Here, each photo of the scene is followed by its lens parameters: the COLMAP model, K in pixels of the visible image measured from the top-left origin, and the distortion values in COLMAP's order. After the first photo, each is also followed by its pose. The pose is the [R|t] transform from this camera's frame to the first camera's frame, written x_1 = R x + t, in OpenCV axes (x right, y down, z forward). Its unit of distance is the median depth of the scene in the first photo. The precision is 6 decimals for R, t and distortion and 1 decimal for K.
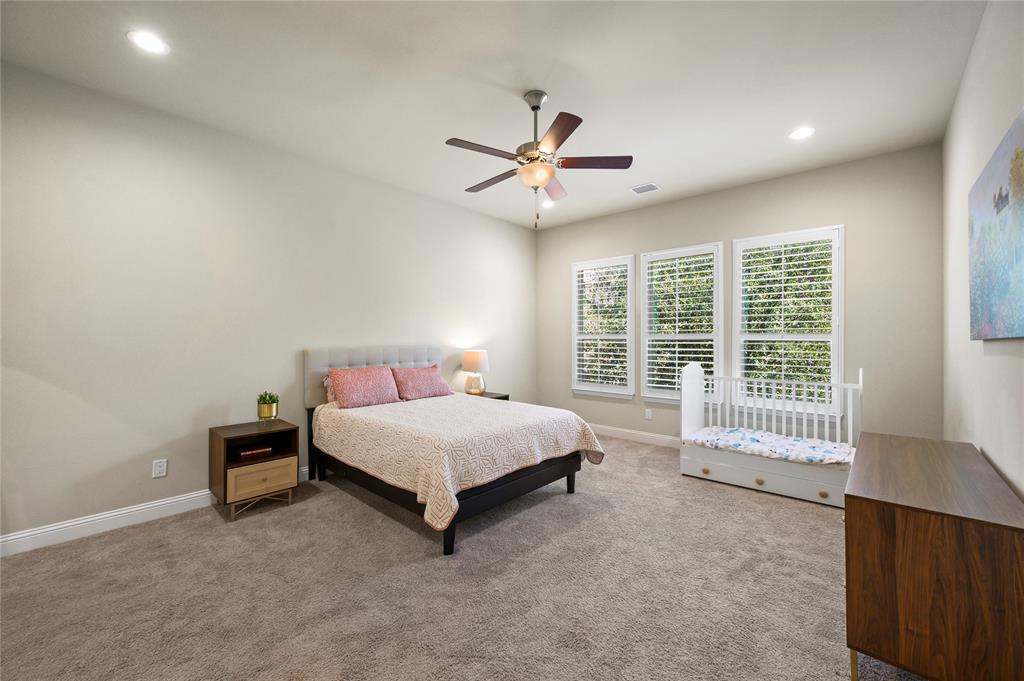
lens RADIAL K [[408.0, 0, 511.6], [0, 408.0, 334.7], [0, 0, 1]] dist [0.004265, -0.000118]
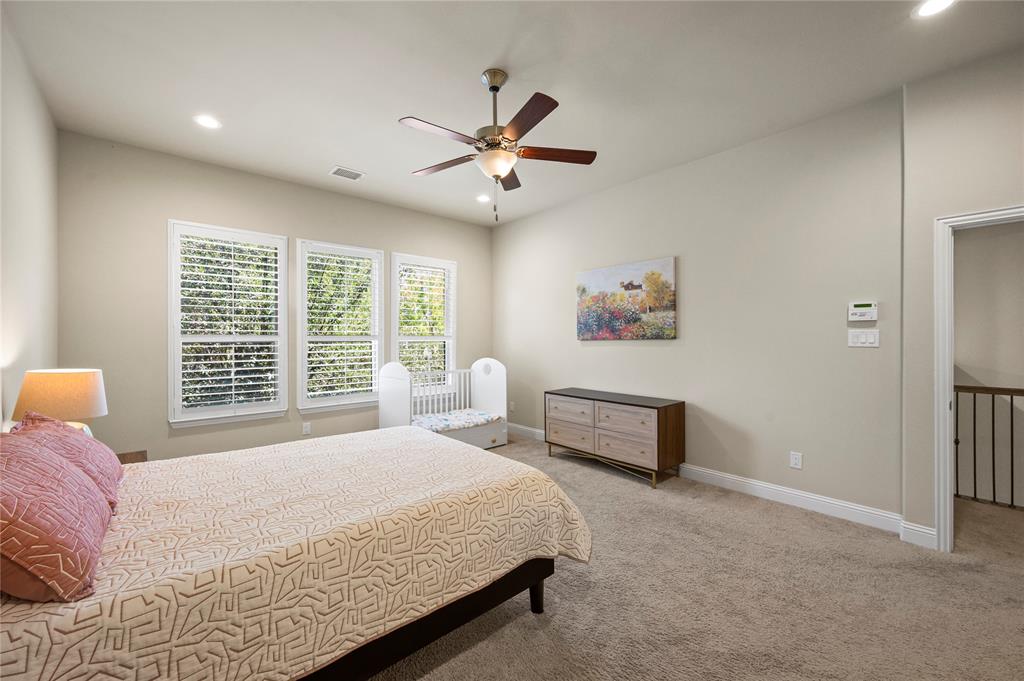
lens RADIAL K [[408.0, 0, 509.4], [0, 408.0, 339.1], [0, 0, 1]] dist [0.004265, -0.000118]
pose [[0.121168, -0.003383, 0.992626, -0.465573], [-0.002570, 0.999990, 0.003722, 0.002379], [-0.992629, -0.003002, 0.121158, 0.473160]]
